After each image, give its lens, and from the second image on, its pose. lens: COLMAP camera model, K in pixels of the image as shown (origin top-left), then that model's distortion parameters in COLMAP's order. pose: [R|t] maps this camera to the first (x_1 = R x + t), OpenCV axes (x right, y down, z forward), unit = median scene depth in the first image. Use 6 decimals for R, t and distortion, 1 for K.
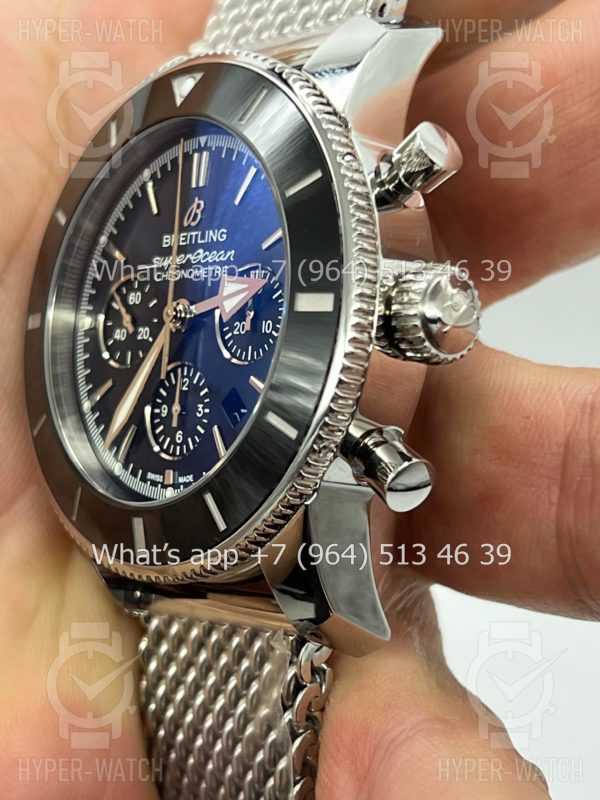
lens RADIAL K [[1850.4, 0, 299.1], [0, 1850.4, 408.8], [0, 0, 1]] dist [0.187808, 0.000000]
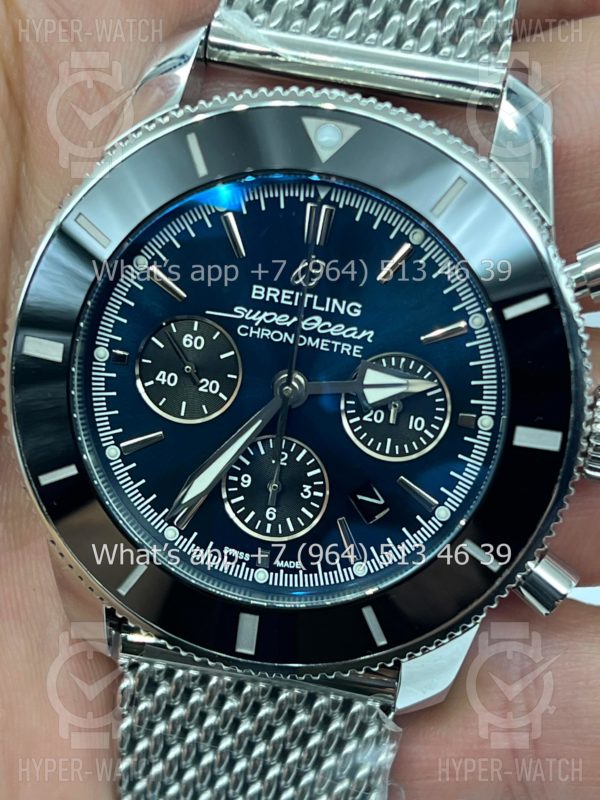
lens RADIAL K [[1850.4, 0, 302.0], [0, 1850.4, 396.0], [0, 0, 1]] dist [0.187808, 0.000000]
pose [[0.769654, -0.071363, 0.634461, -0.632559], [-0.144232, 0.948611, 0.281663, -0.301806], [-0.621957, -0.308293, 0.719809, 0.345122]]
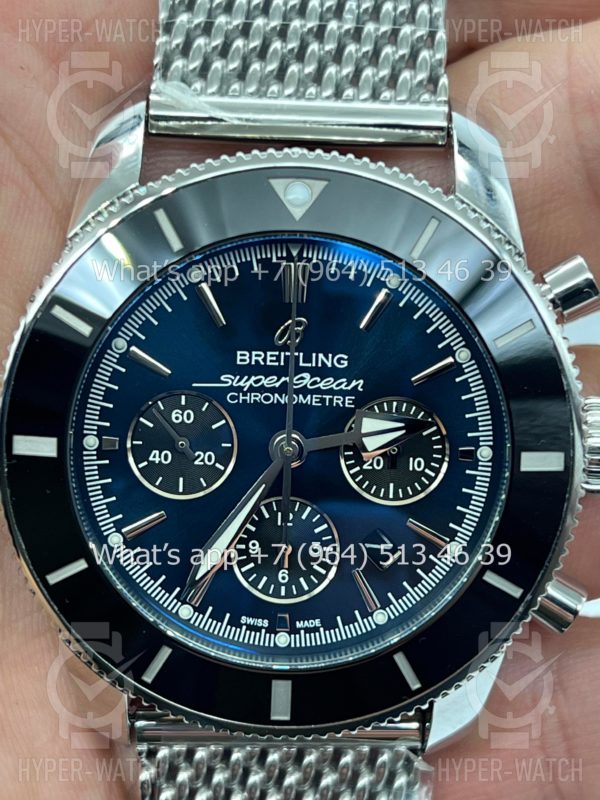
lens RADIAL K [[1850.4, 0, 306.2], [0, 1850.4, 395.9], [0, 0, 1]] dist [0.187808, 0.000000]
pose [[0.660467, -0.164226, 0.732675, -0.713333], [-0.038983, 0.966972, 0.251884, -0.301916], [-0.749842, -0.194923, 0.632251, 0.429155]]
